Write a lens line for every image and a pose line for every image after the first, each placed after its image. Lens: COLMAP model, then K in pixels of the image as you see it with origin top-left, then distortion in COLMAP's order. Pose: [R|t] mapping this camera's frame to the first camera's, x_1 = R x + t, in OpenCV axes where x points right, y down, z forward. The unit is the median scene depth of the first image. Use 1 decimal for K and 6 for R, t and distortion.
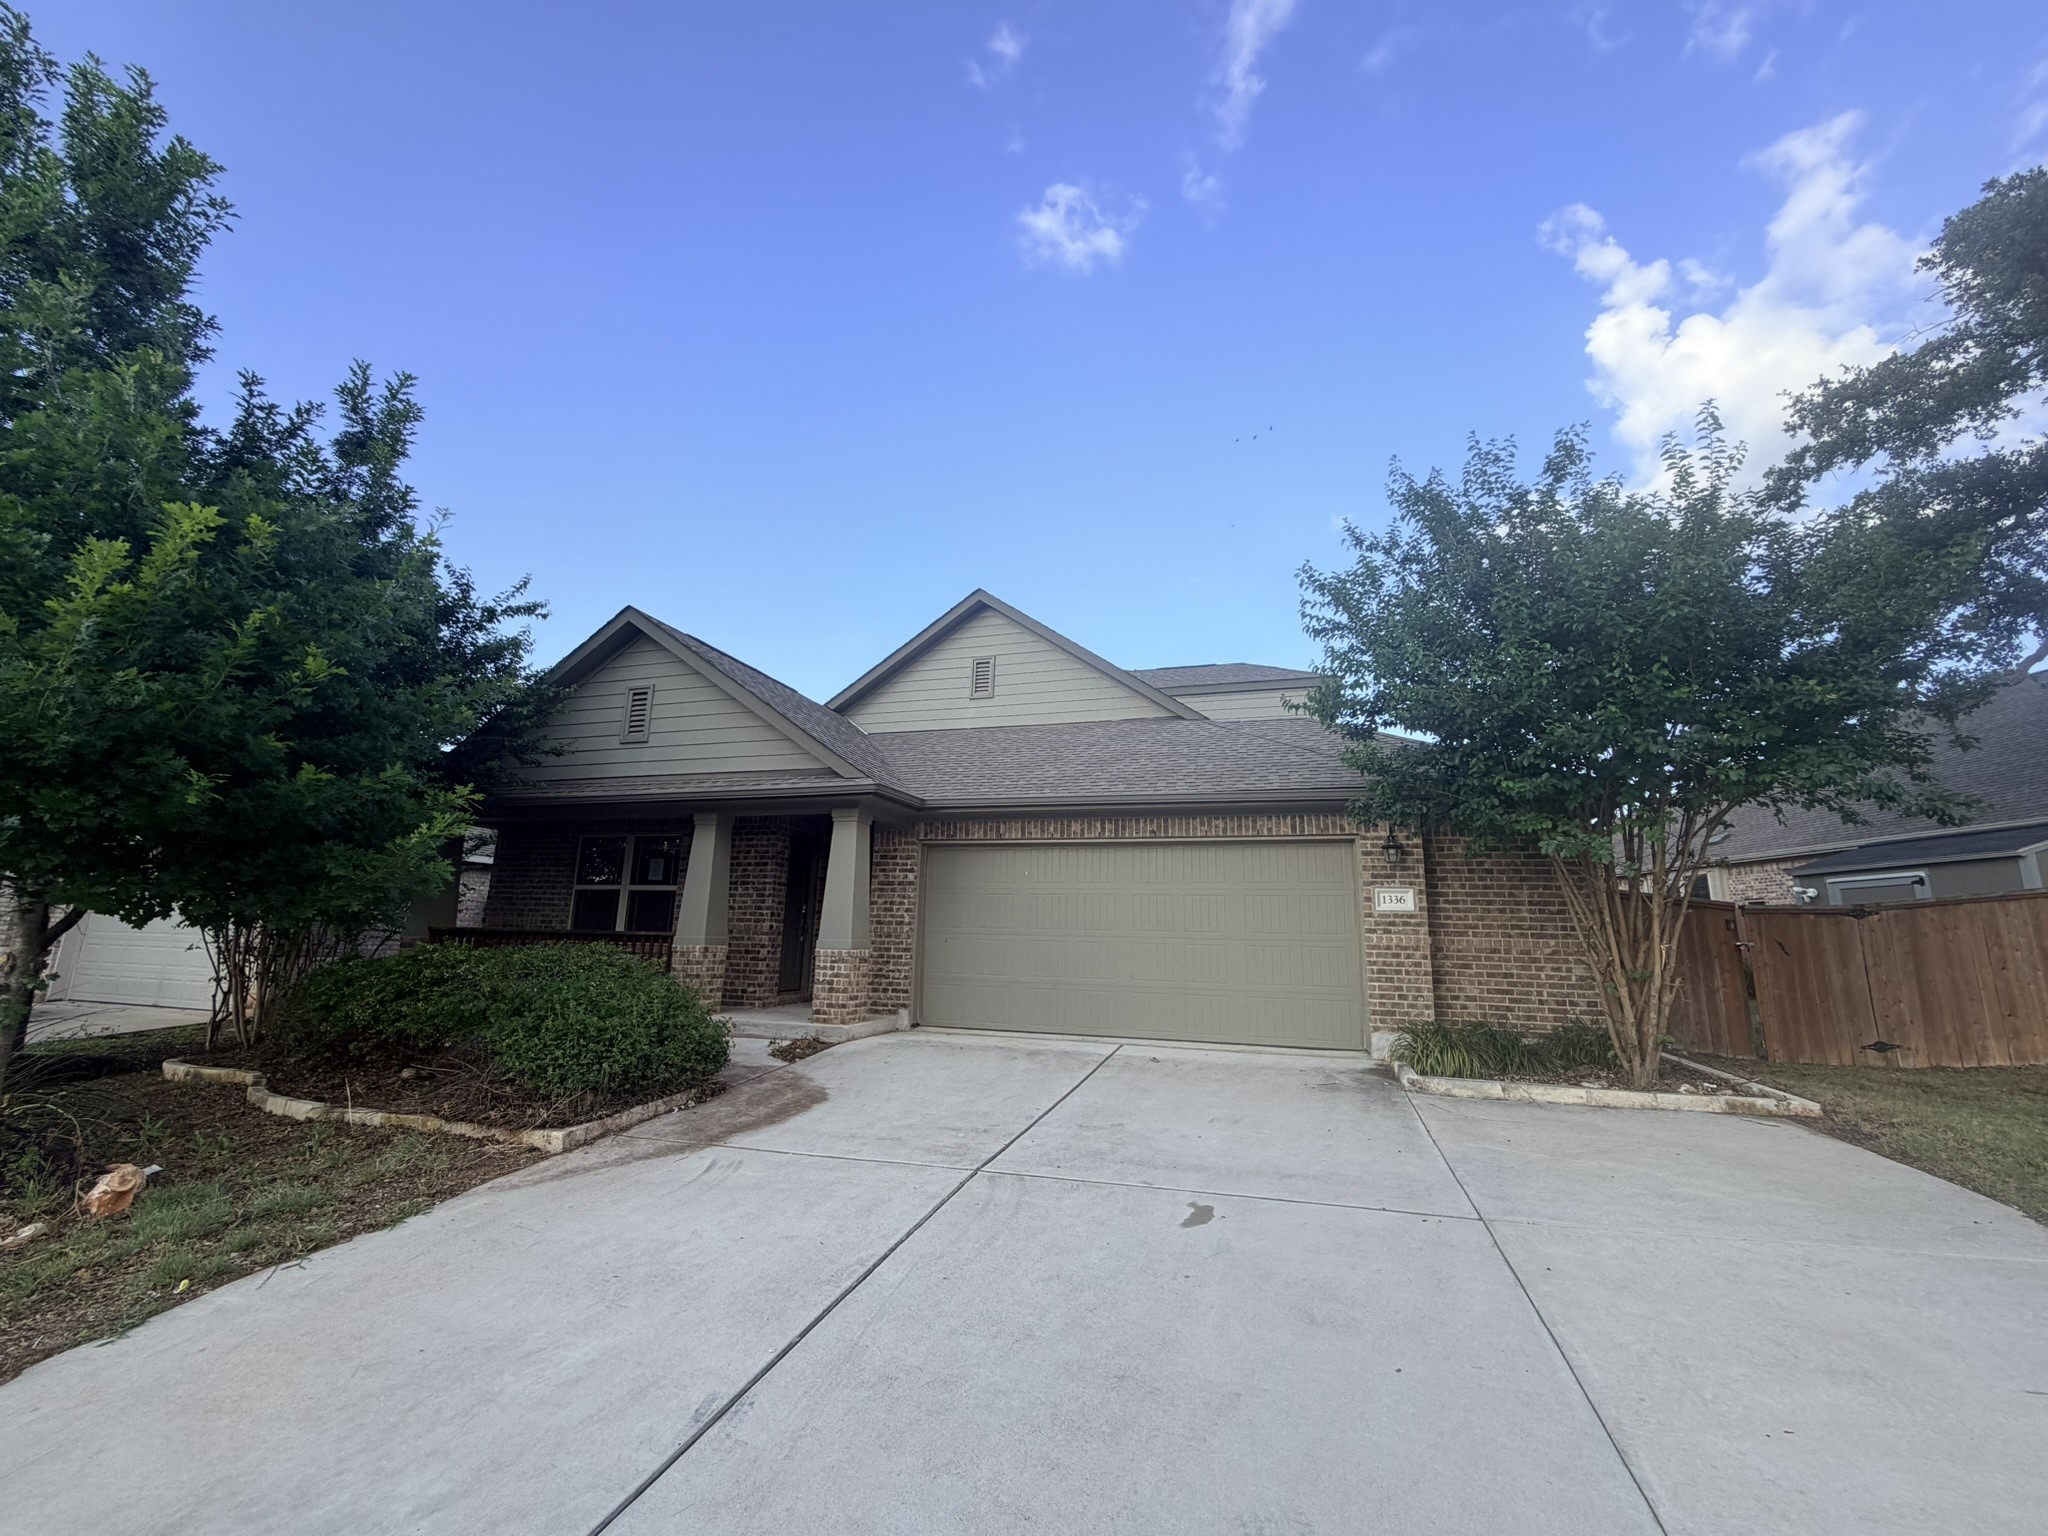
lens RADIAL K [[827.3, 0, 1024.0], [0, 827.3, 768.0], [0, 0, 1]] dist [-0.000380, 0.000024]
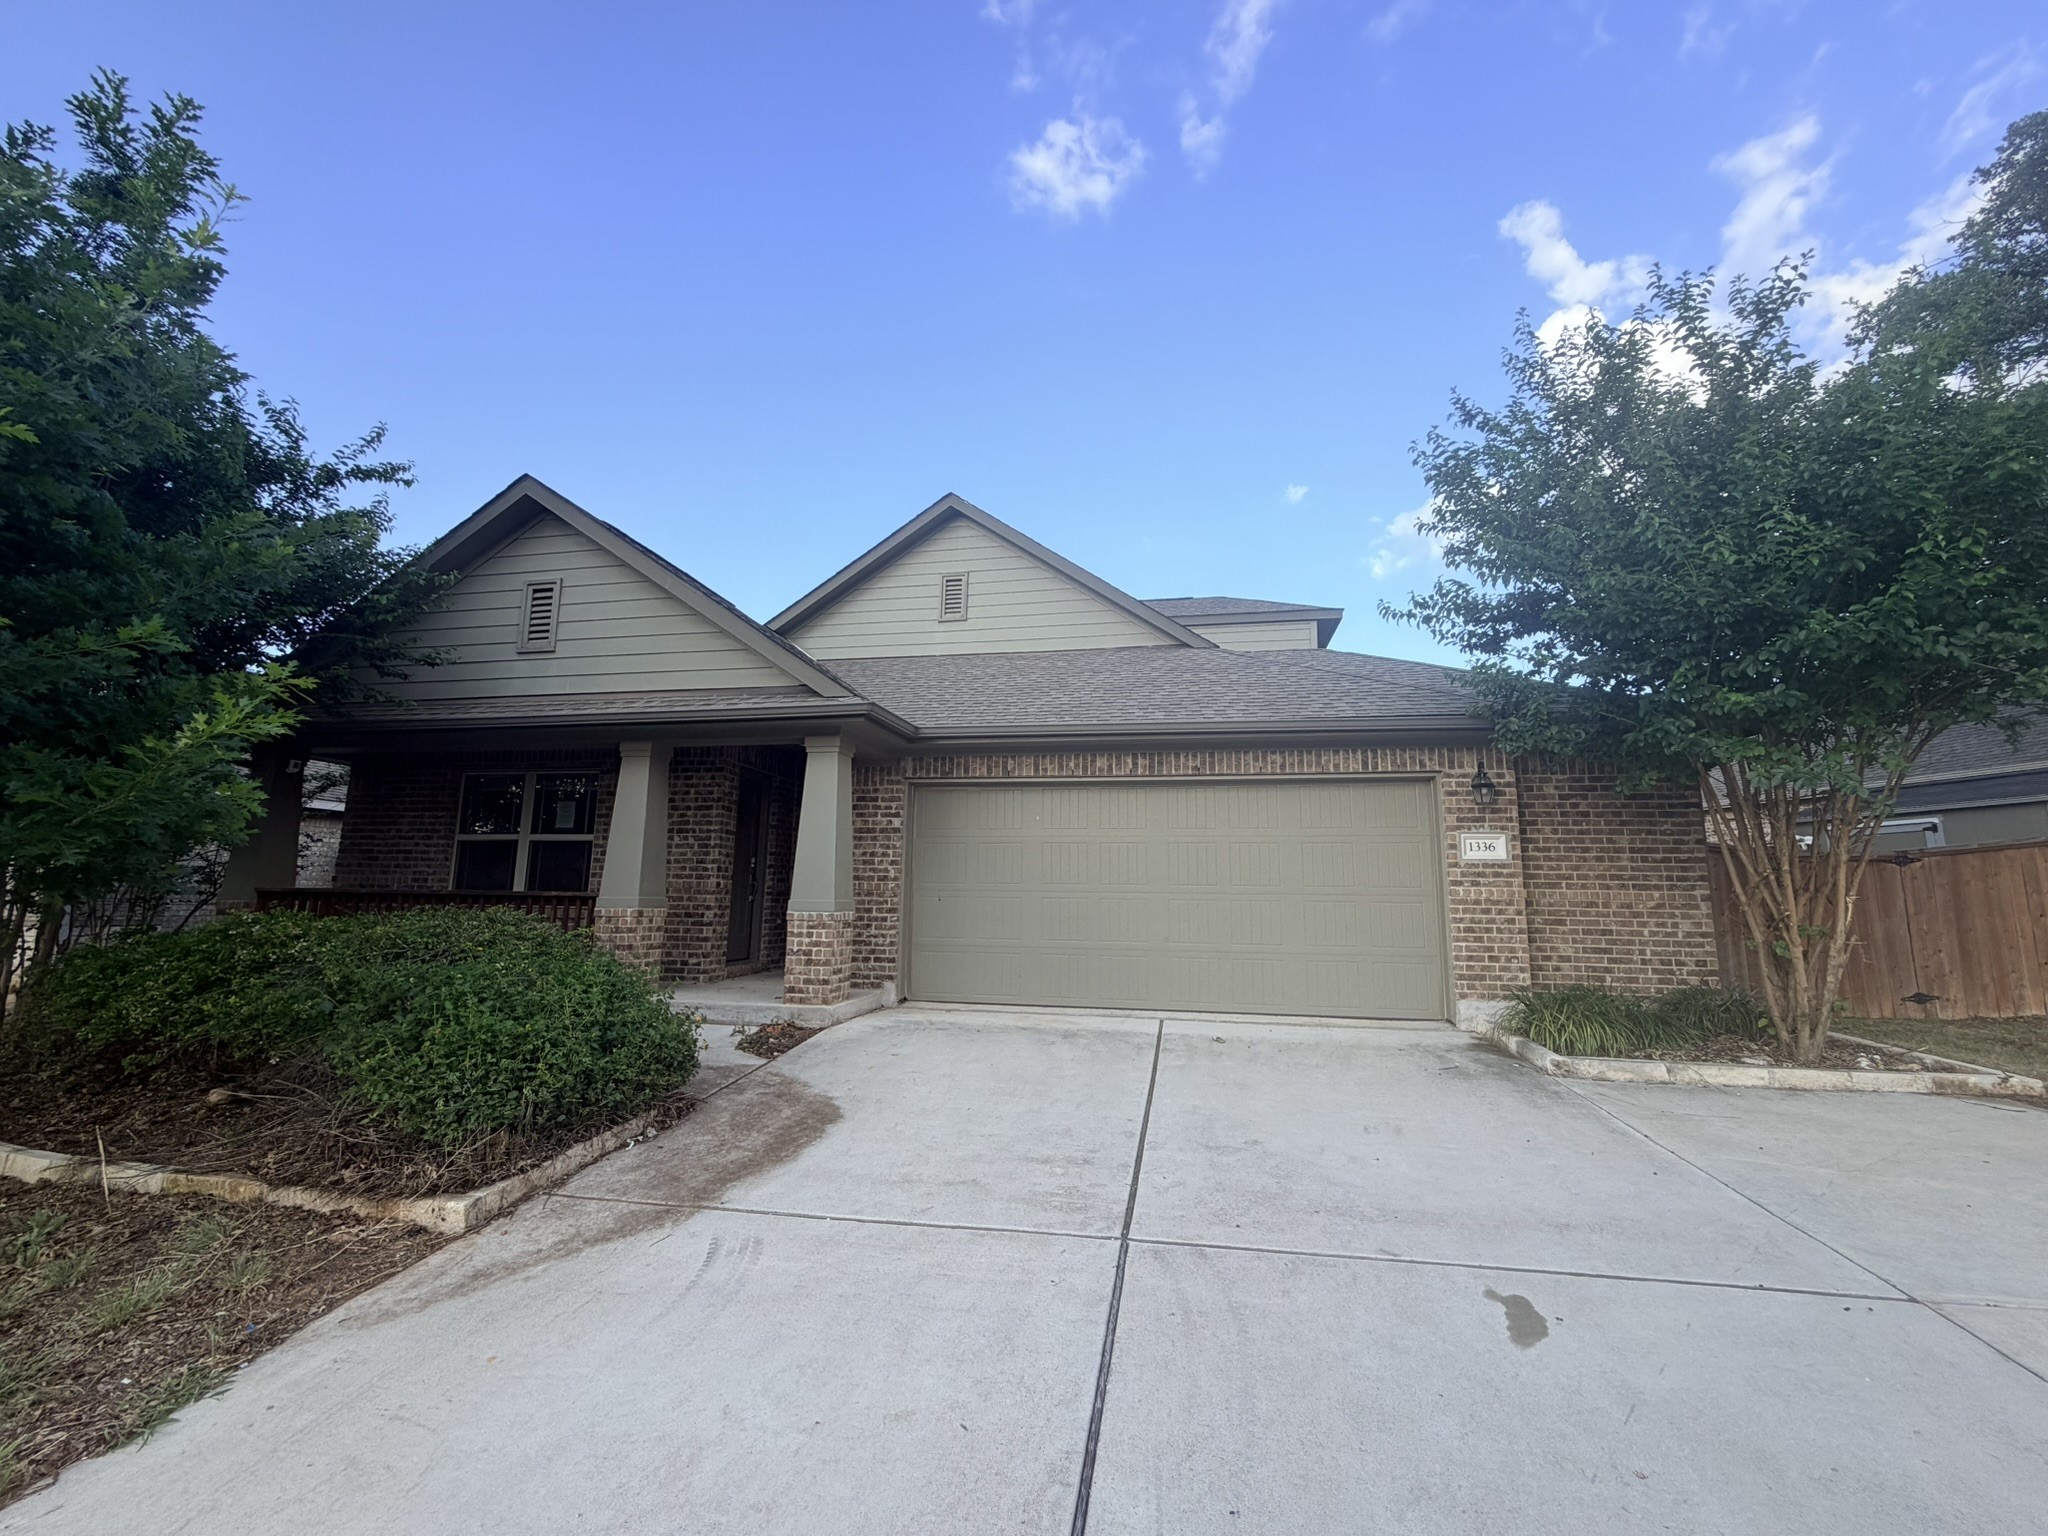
lens RADIAL K [[827.3, 0, 1024.0], [0, 827.3, 768.0], [0, 0, 1]] dist [-0.000380, 0.000024]
pose [[0.993443, 0.007427, 0.114083, -0.125181], [-0.013570, 0.998494, 0.053162, 0.037974], [-0.113517, -0.054362, 0.992048, 0.205181]]
